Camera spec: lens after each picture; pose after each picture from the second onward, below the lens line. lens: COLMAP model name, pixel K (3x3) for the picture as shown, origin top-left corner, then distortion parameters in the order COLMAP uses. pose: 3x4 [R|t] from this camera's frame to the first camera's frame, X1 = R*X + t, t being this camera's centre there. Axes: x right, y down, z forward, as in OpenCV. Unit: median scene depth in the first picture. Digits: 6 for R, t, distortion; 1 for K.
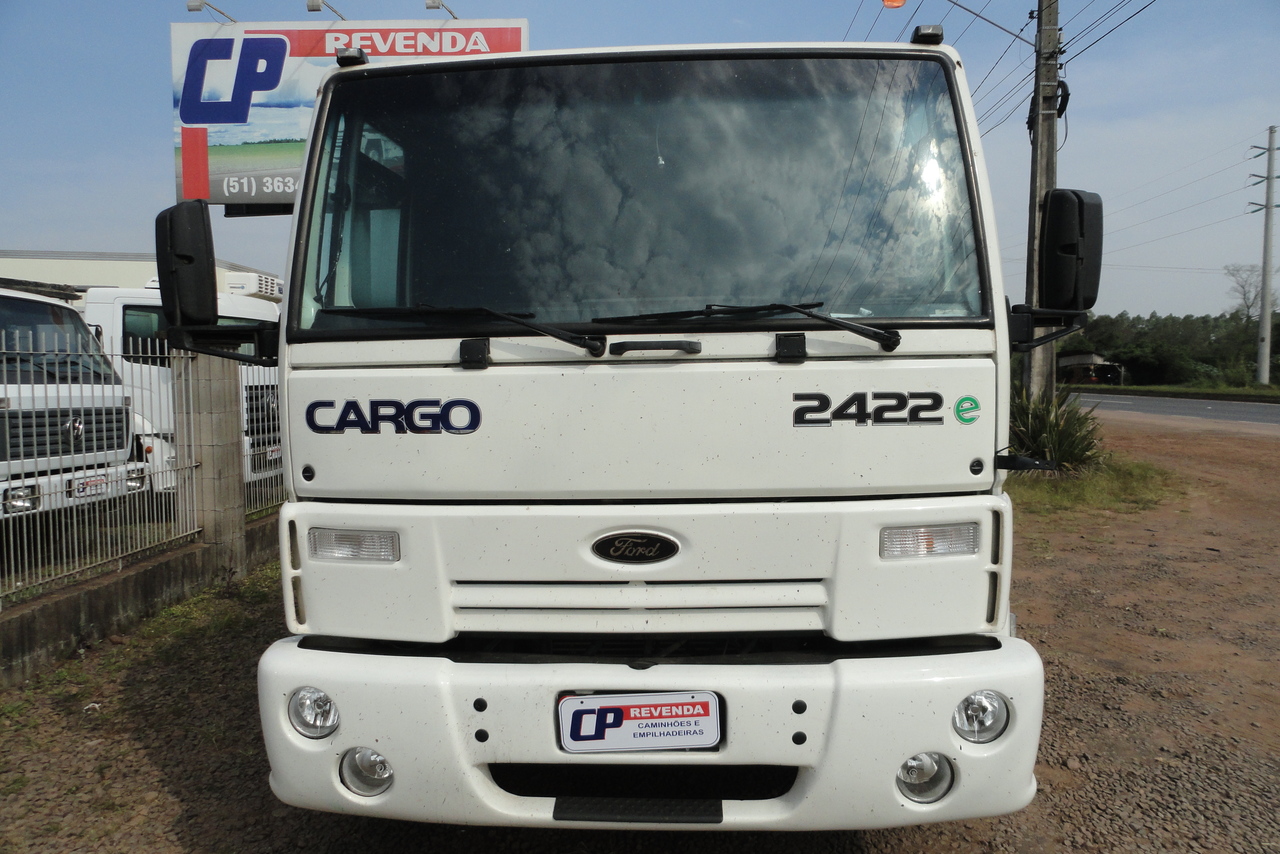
lens RADIAL K [[881.0, 0, 640.0], [0, 881.0, 427.0], [0, 0, 1]] dist [-0.005984, -0.001433]
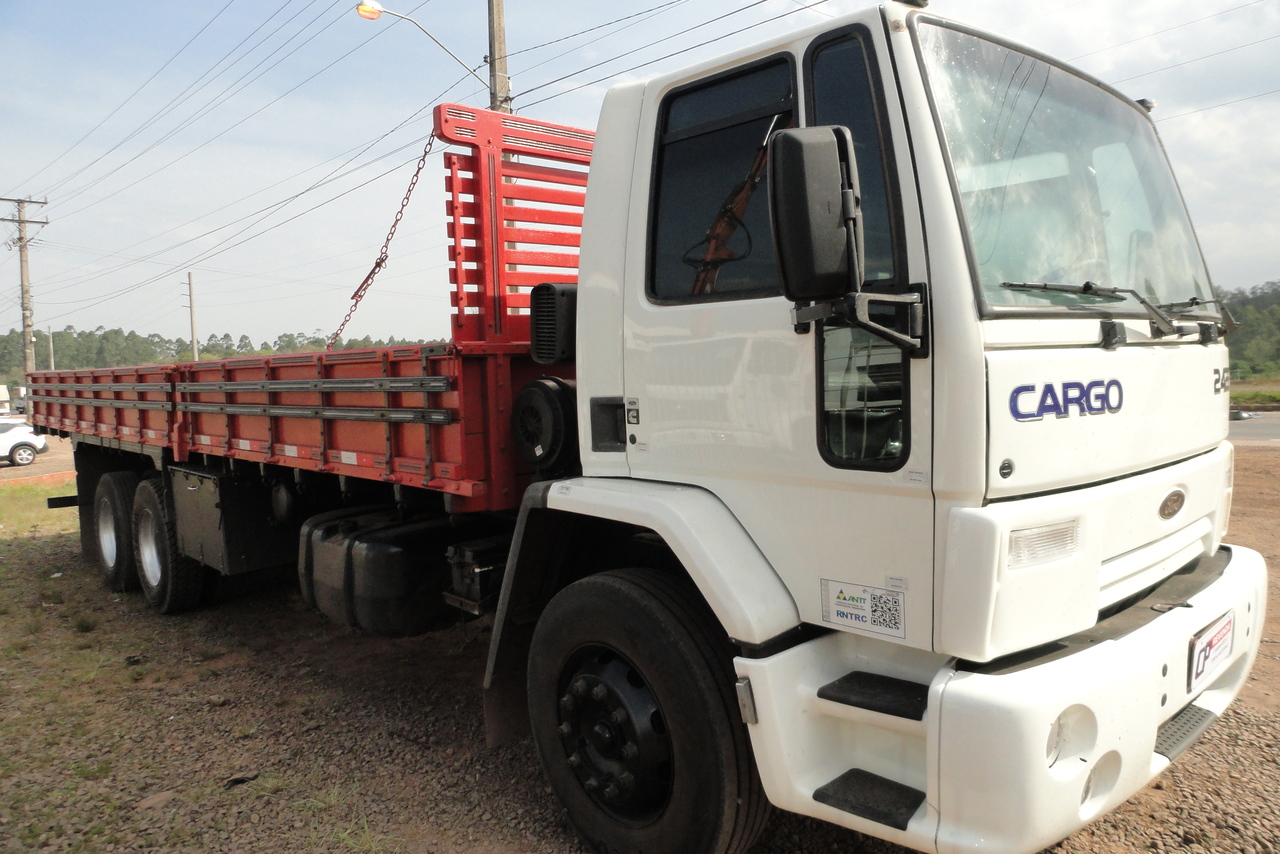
lens RADIAL K [[881.0, 0, 640.0], [0, 881.0, 427.0], [0, 0, 1]] dist [-0.005984, -0.001433]
pose [[0.693869, -0.052936, 0.718153, -1.292303], [0.071036, 0.997462, 0.004890, -0.019599], [-0.716589, 0.047622, 0.695868, 0.673871]]
